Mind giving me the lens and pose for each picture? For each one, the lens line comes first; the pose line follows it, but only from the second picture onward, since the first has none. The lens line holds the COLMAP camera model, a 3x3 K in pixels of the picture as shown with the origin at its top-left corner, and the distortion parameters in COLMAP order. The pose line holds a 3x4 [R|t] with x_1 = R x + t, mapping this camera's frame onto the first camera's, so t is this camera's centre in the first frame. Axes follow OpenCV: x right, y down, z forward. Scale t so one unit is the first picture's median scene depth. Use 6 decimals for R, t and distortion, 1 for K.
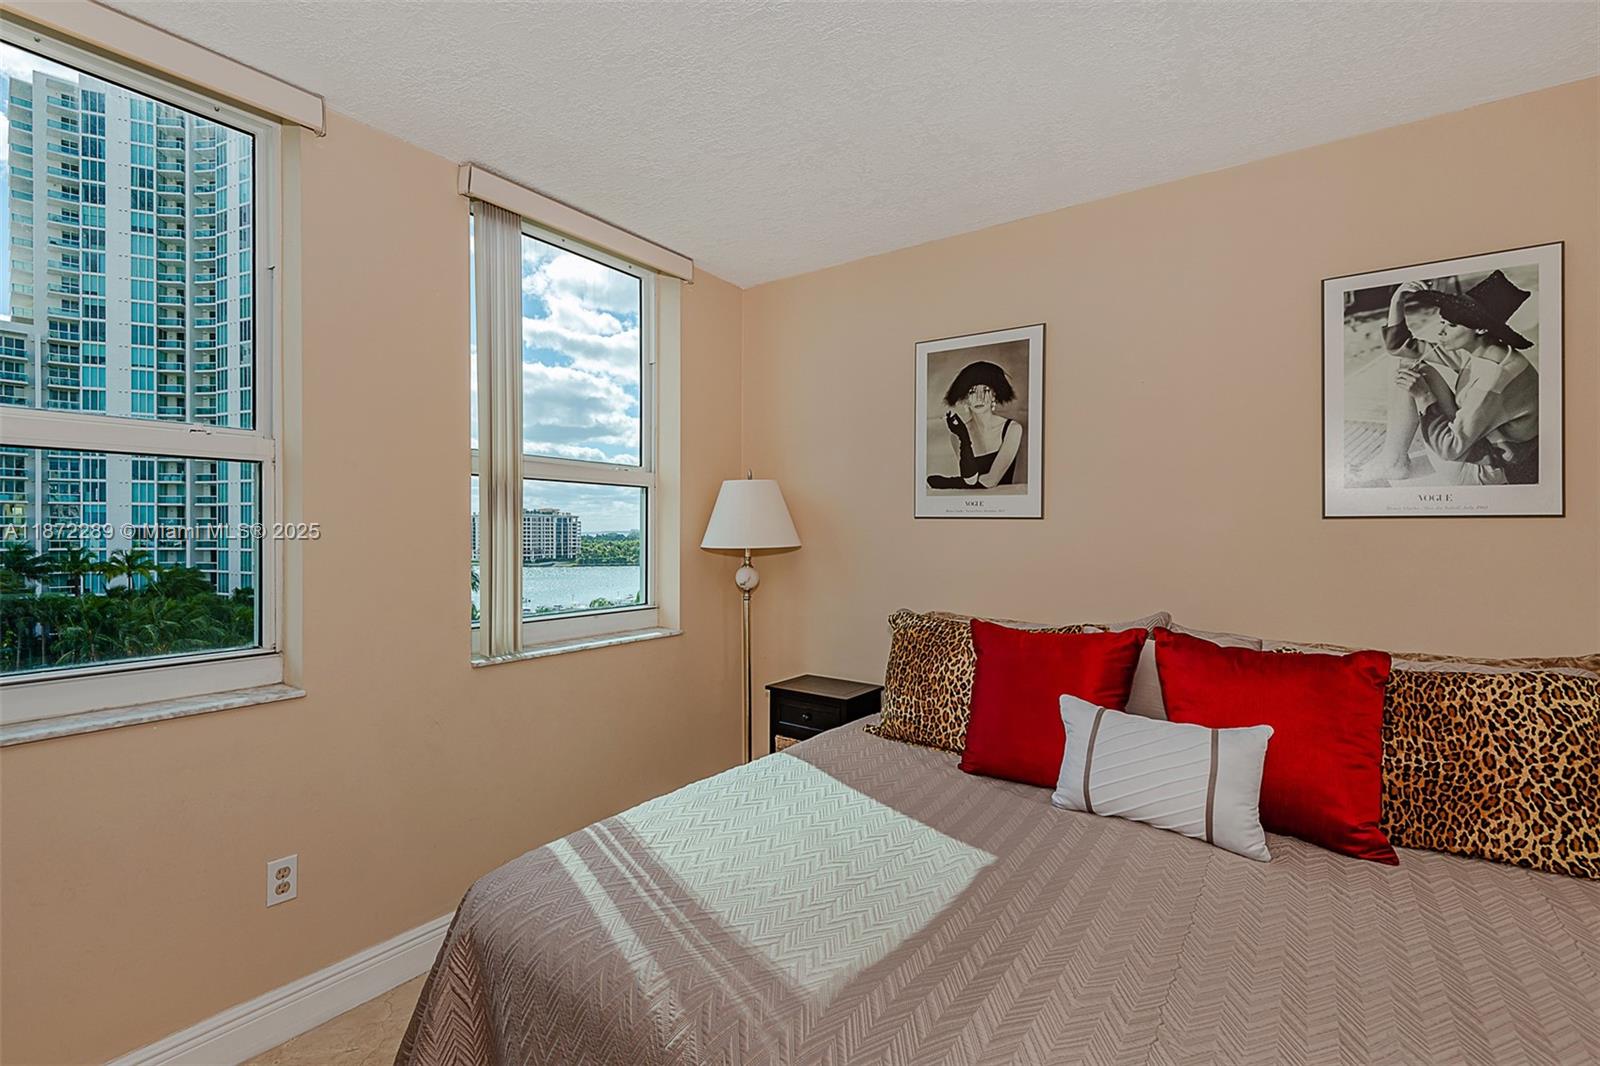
lens RADIAL K [[735.7, 0, 784.8], [0, 735.7, 535.7], [0, 0, 1]] dist [0.005899, -0.006730]
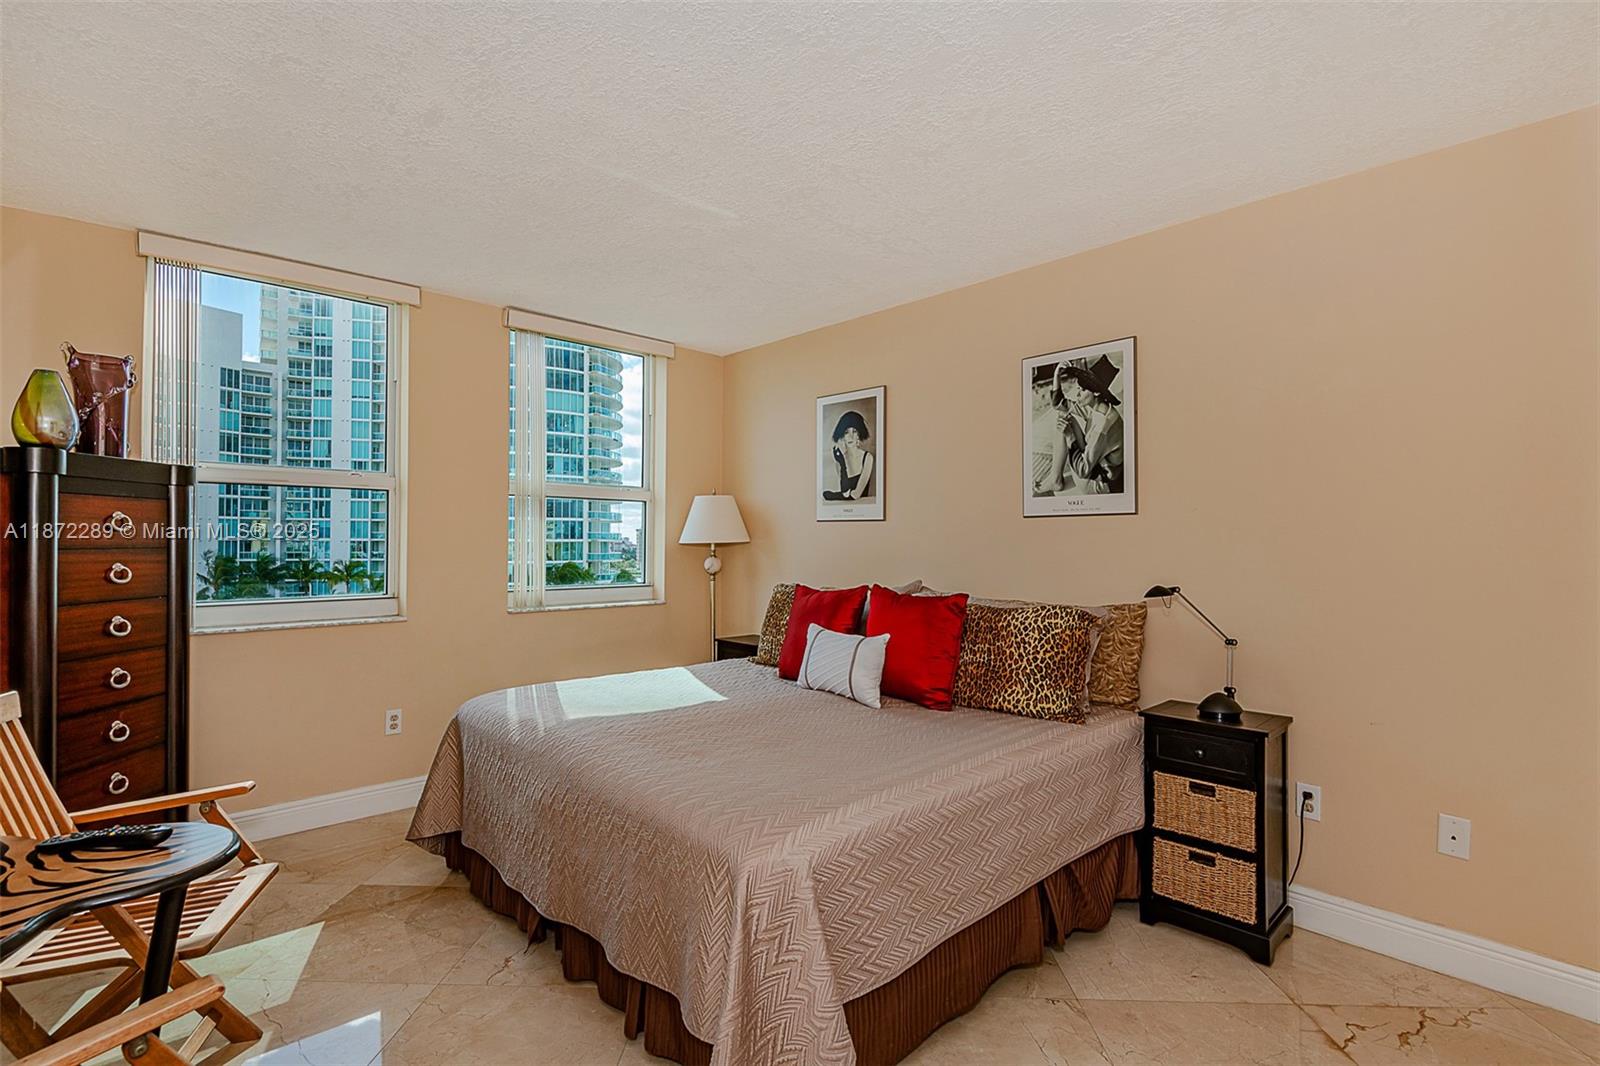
lens RADIAL K [[756.2, 0, 832.4], [0, 756.2, 532.9], [0, 0, 1]] dist [-0.003717, -0.004386]
pose [[0.987427, -0.004519, -0.158008, 0.519417], [0.001248, 0.999783, -0.020798, 0.035005], [0.158068, 0.020339, 0.987219, -0.512629]]
